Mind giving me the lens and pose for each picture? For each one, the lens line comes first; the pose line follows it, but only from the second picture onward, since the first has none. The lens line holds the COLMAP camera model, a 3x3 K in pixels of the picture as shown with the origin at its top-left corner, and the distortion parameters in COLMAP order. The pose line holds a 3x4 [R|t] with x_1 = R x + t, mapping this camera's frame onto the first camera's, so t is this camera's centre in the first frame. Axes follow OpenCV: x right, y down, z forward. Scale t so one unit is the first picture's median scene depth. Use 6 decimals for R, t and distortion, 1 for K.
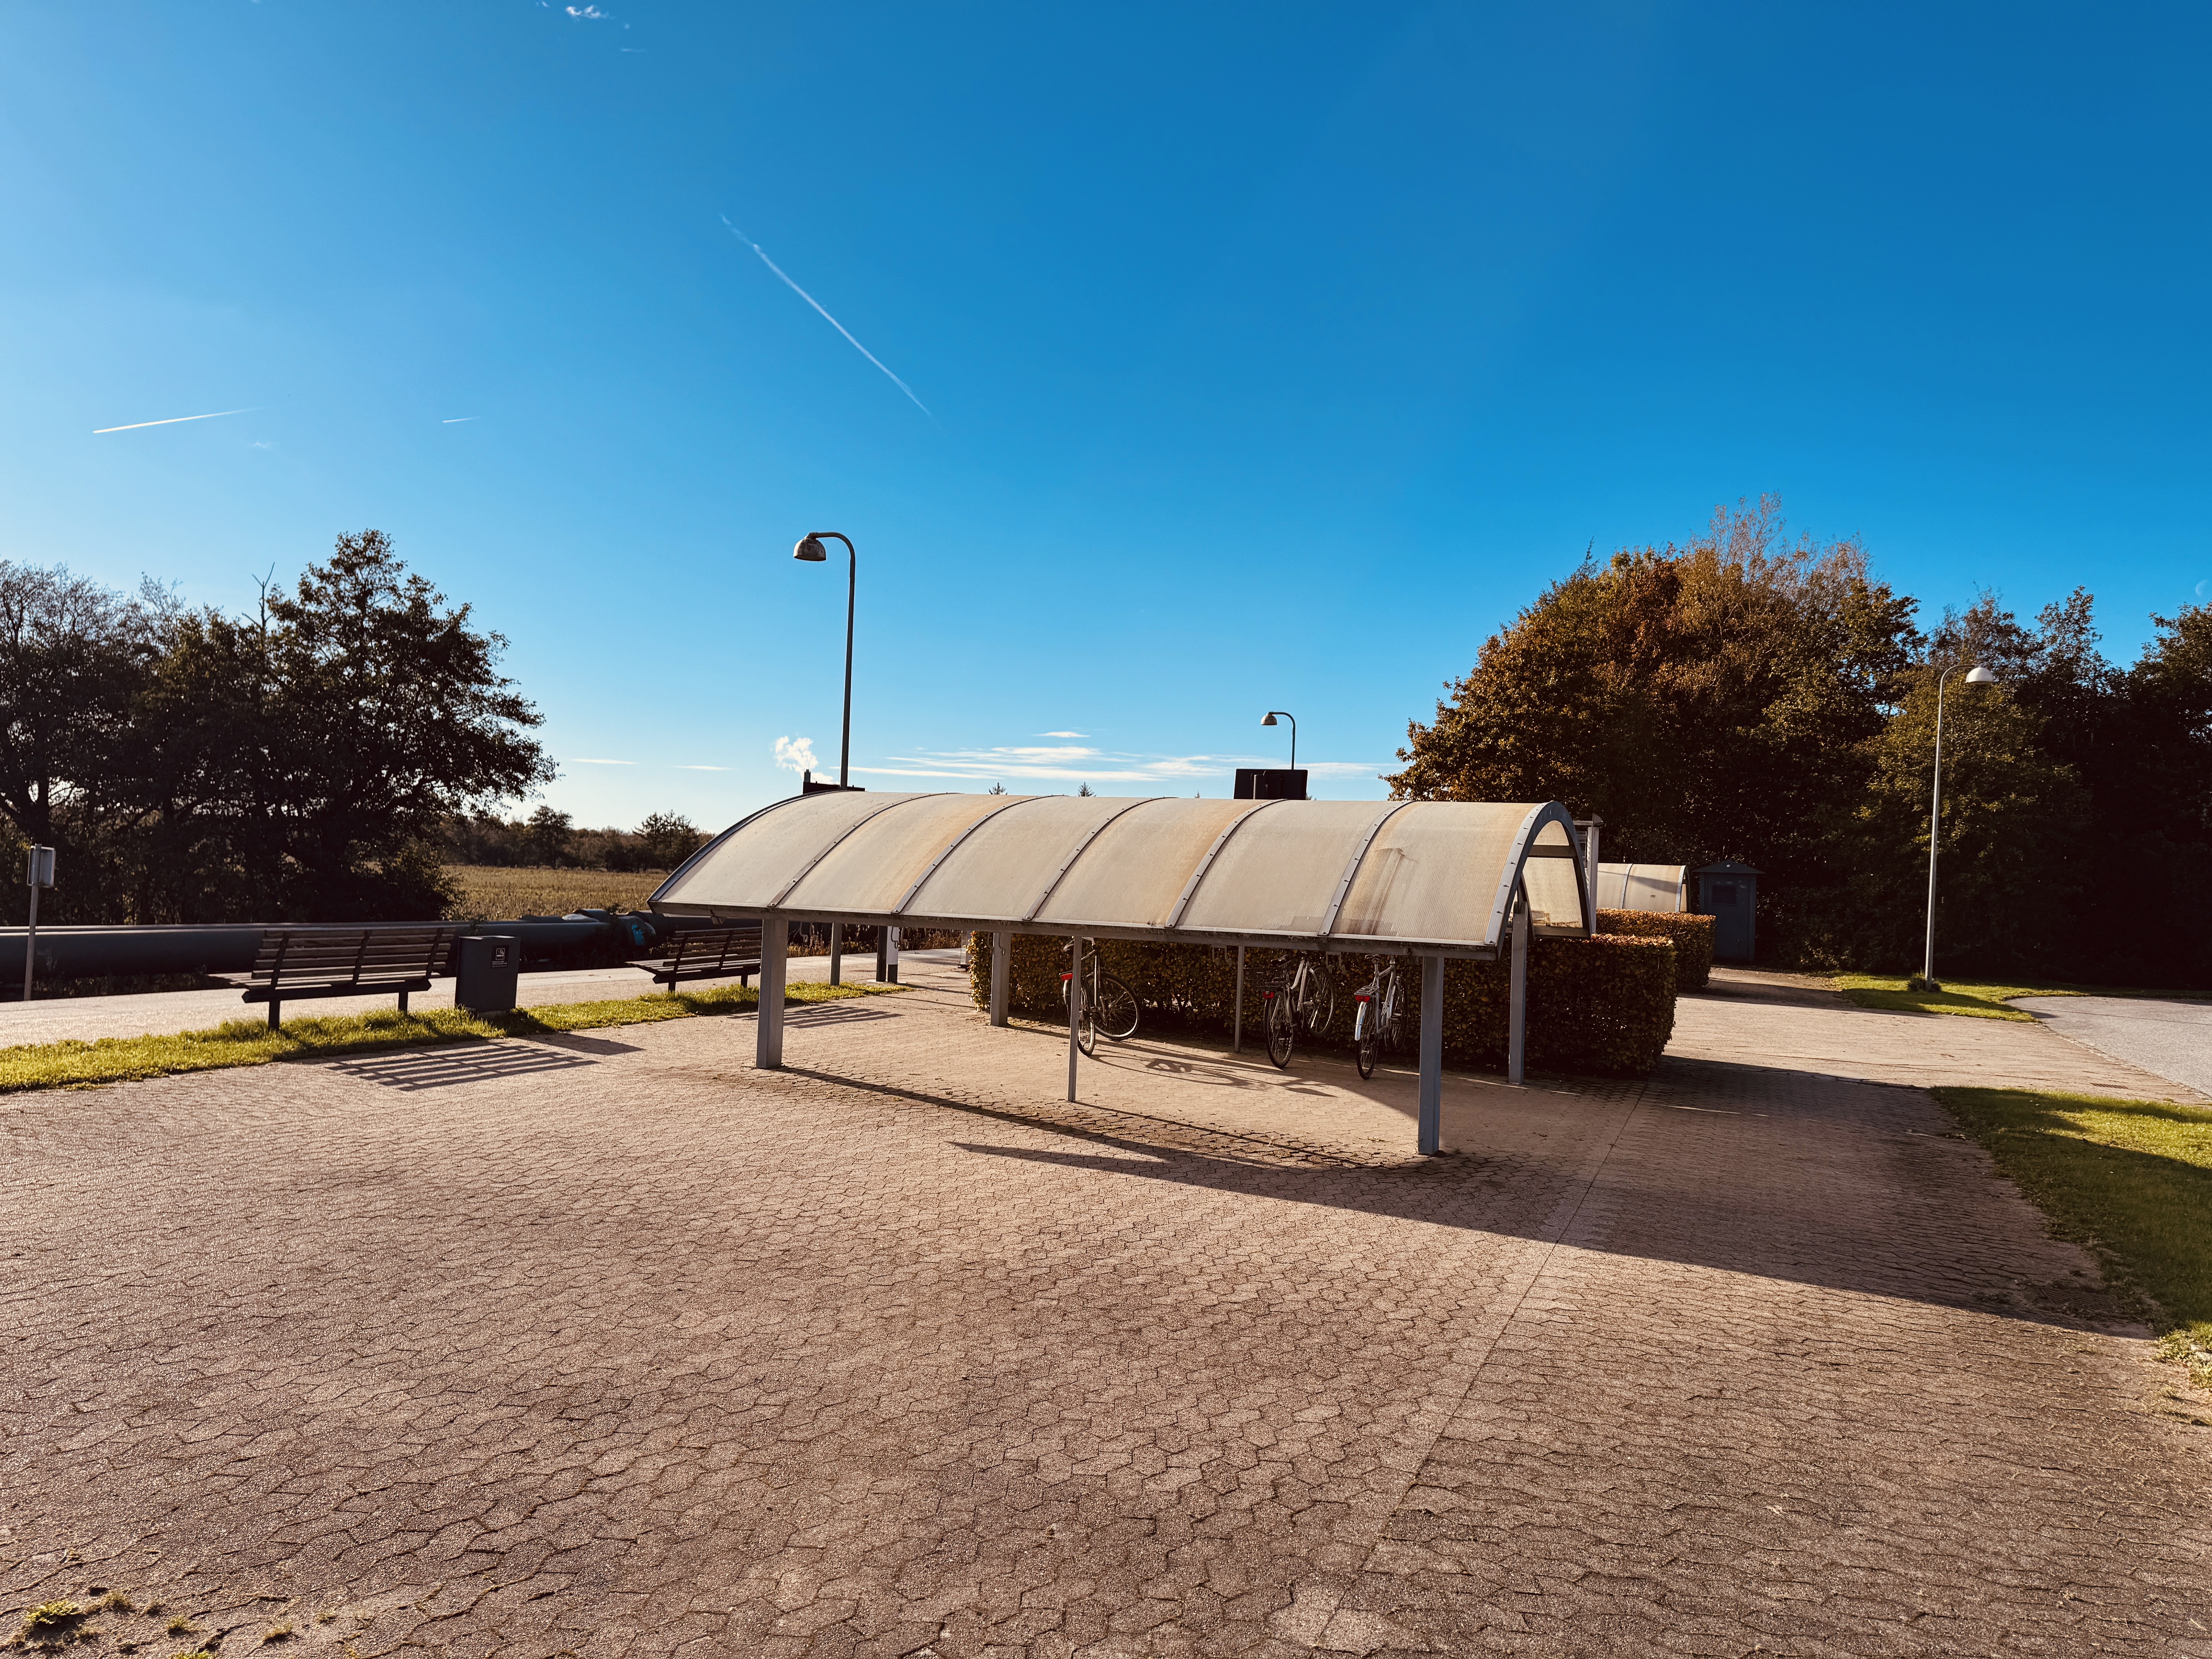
lens RADIAL K [[1560.5, 0, 1106.0], [0, 1560.5, 829.5], [0, 0, 1]] dist [0.081925, -0.099804]
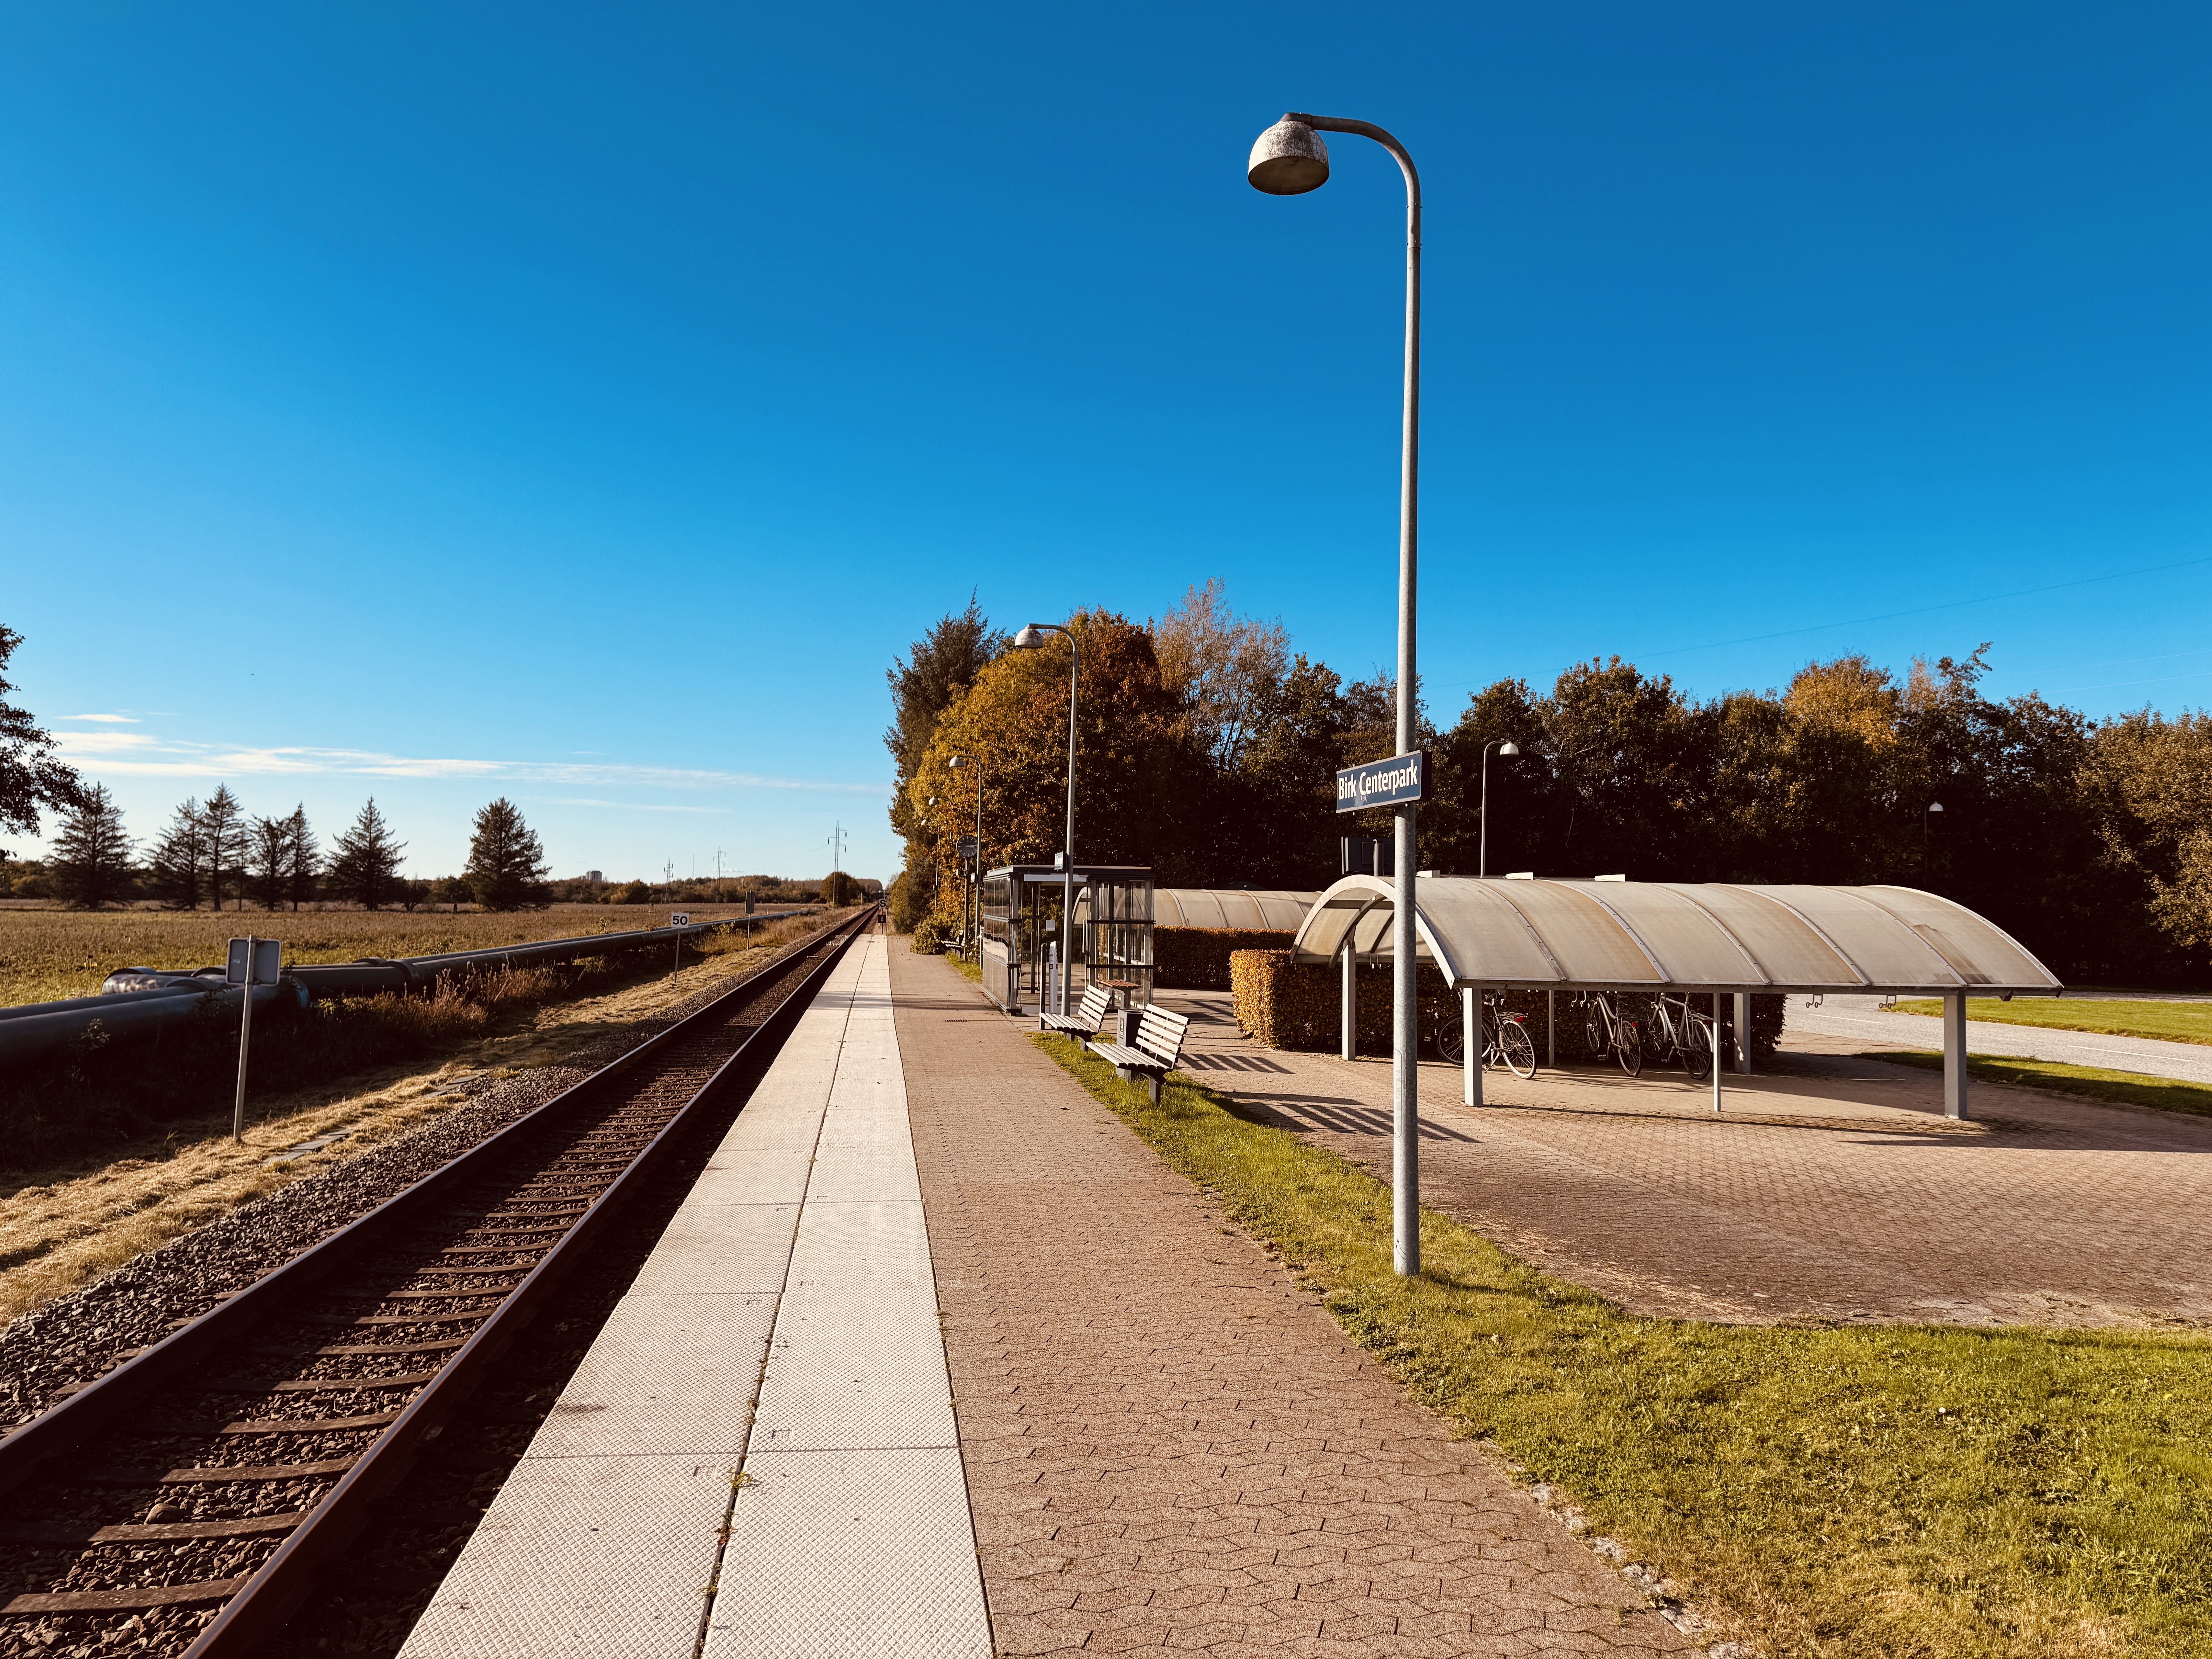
lens RADIAL K [[1560.5, 0, 1106.0], [0, 1560.5, 829.5], [0, 0, 1]] dist [0.081925, -0.099804]
pose [[0.855341, -0.000475, 0.518065, -0.309635], [0.000970, 0.999999, -0.000686, -0.019111], [-0.518064, 0.001090, 0.855341, 0.014381]]
